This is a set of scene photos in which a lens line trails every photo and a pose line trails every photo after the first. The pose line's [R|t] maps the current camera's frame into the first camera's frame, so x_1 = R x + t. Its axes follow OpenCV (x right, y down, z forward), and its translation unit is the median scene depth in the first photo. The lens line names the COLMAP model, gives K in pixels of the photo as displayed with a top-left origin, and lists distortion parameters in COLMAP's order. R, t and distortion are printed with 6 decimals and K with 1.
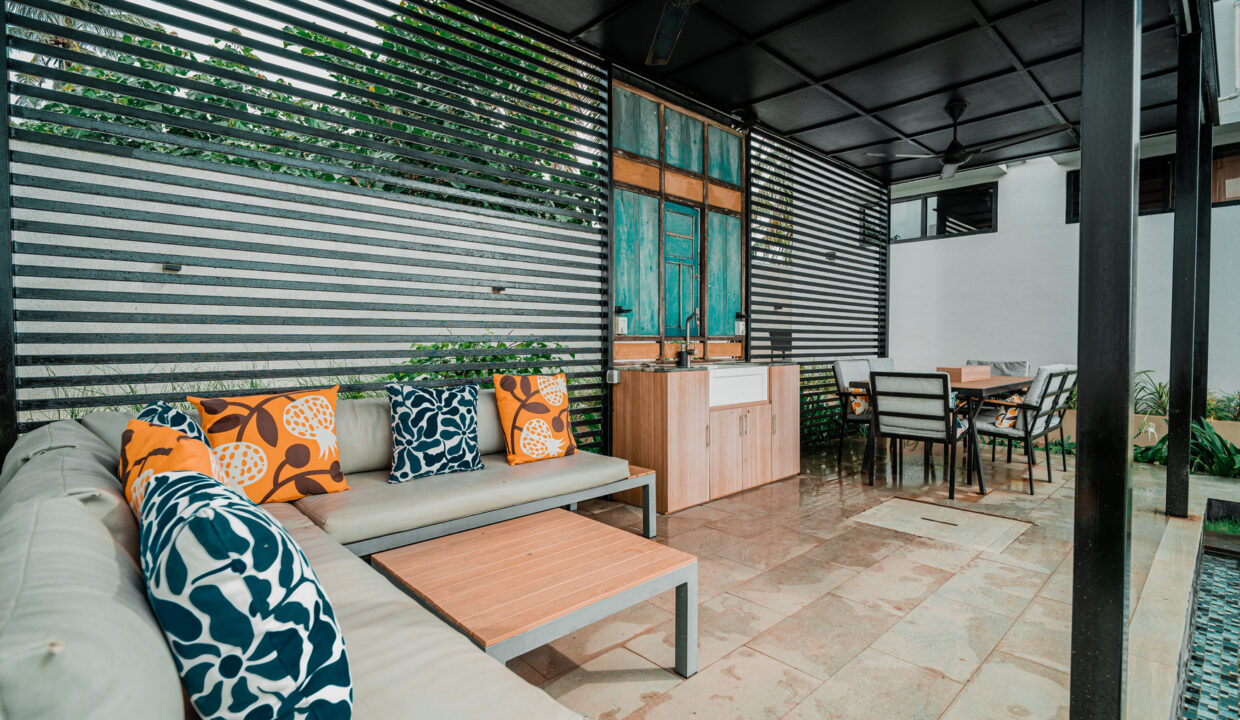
lens RADIAL K [[562.3, 0, 625.5], [0, 562.3, 365.6], [0, 0, 1]] dist [0.001517, 0.000094]
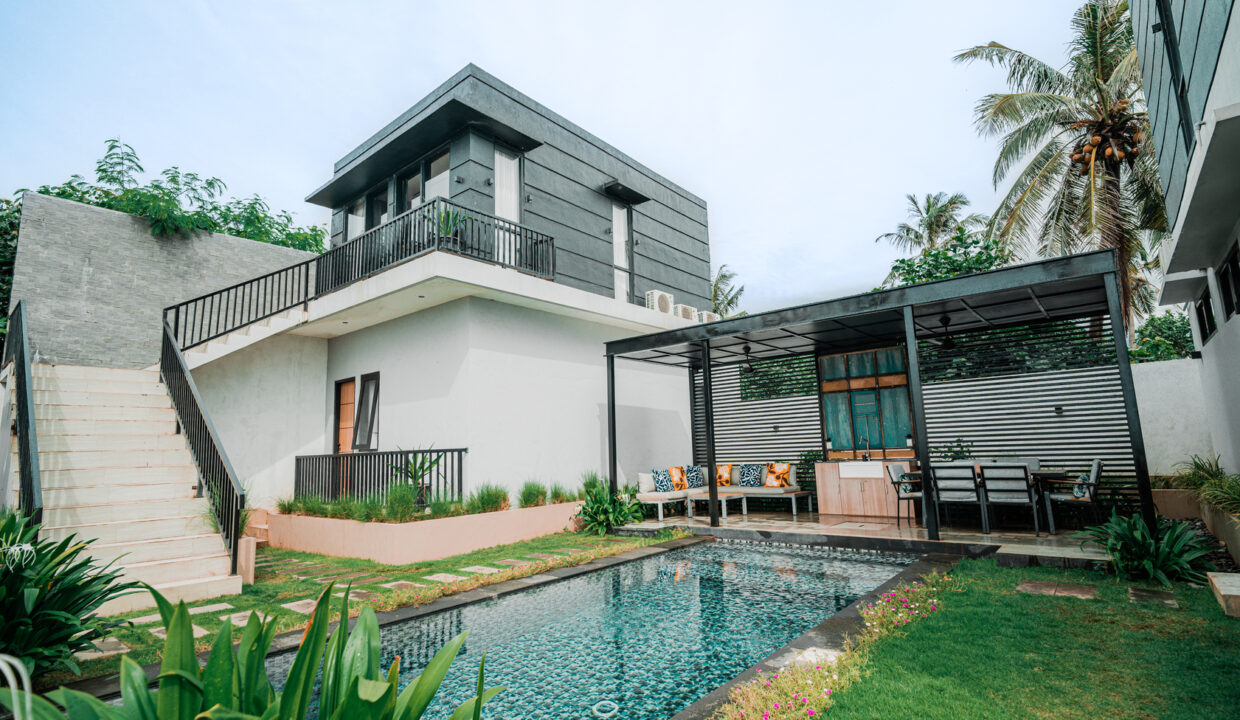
lens RADIAL K [[601.1, 0, 620.0], [0, 601.1, 360.0], [0, 0, 1]] dist [0.011492, -0.000156]
pose [[0.136914, -0.150525, -0.979080, 2.570876], [-0.003050, 0.988318, -0.152372, -0.031914], [0.990578, 0.023848, 0.134855, -0.355011]]
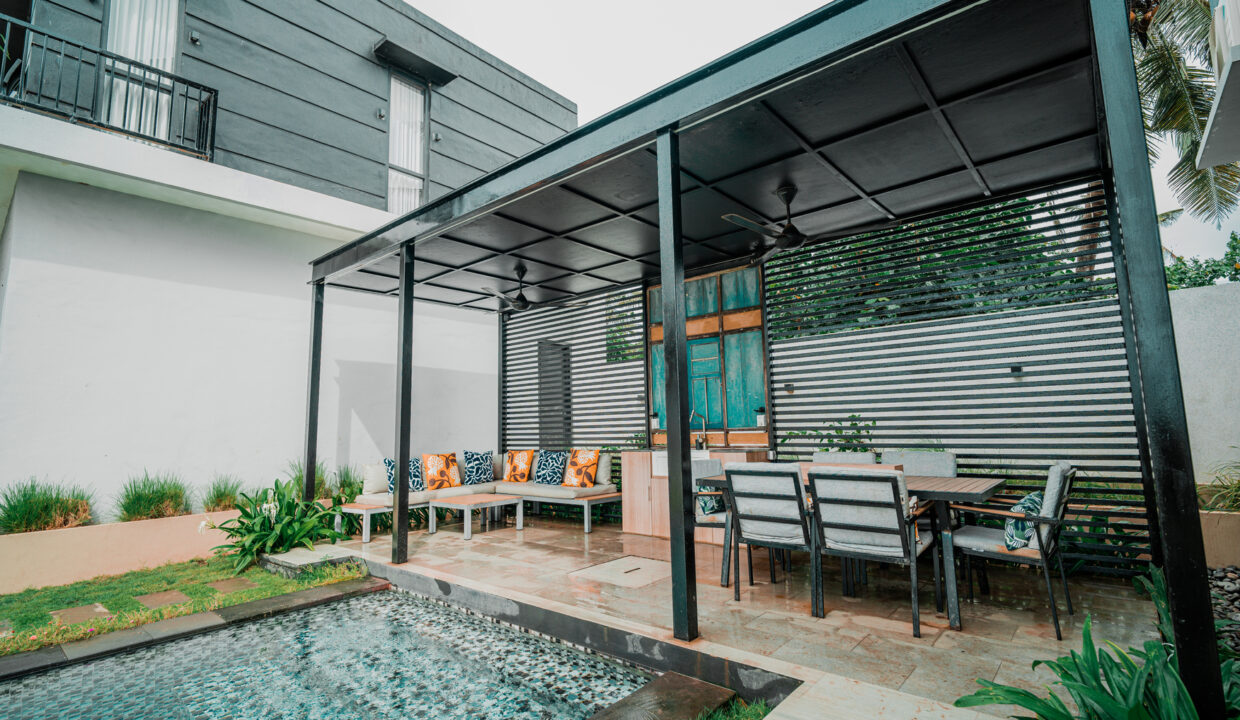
lens RADIAL K [[569.0, 0, 620.0], [0, 569.0, 360.0], [0, 0, 1]] dist [0.026319, -0.018092]
pose [[0.114877, -0.113269, -0.986901, 1.631221], [-0.012456, 0.993236, -0.115446, -0.059577], [0.993302, 0.025554, 0.112689, 0.659071]]
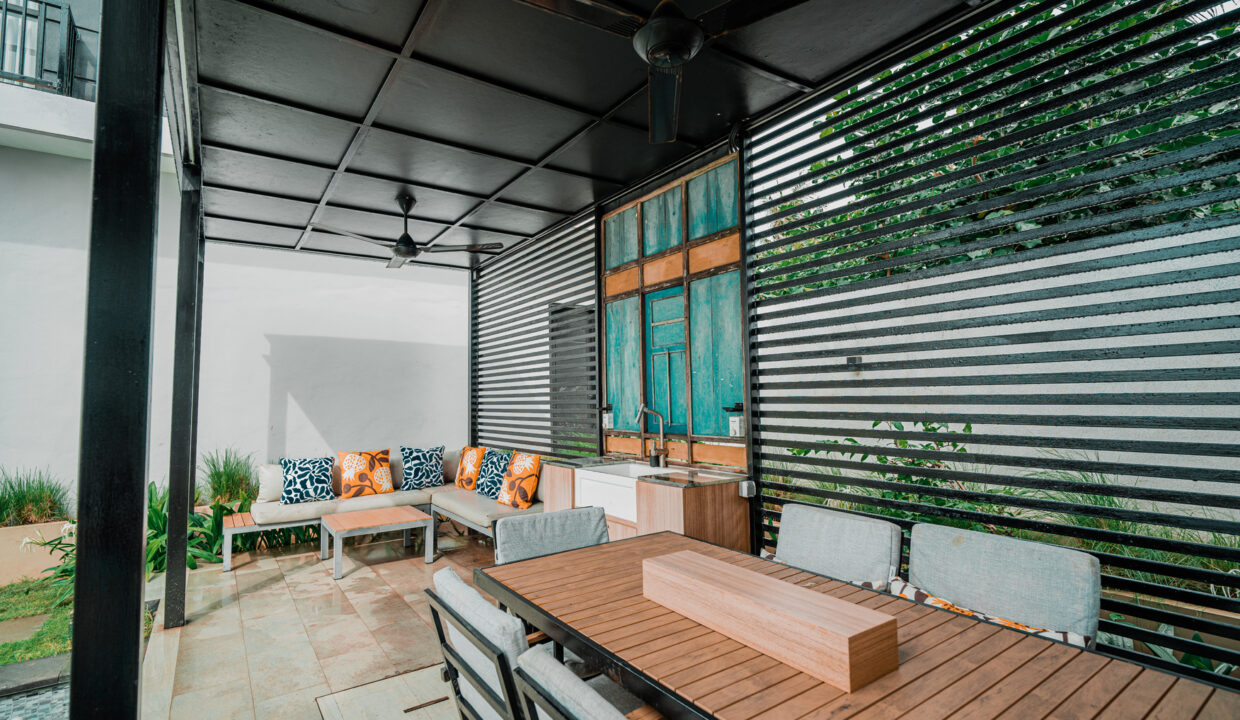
lens RADIAL K [[569.0, 0, 620.0], [0, 569.0, 360.0], [0, 0, 1]] dist [0.026319, -0.018092]
pose [[-0.129414, -0.055827, -0.990018, 1.086574], [-0.017583, 0.998386, -0.054000, -0.126671], [0.991435, 0.010419, -0.130187, 1.116452]]
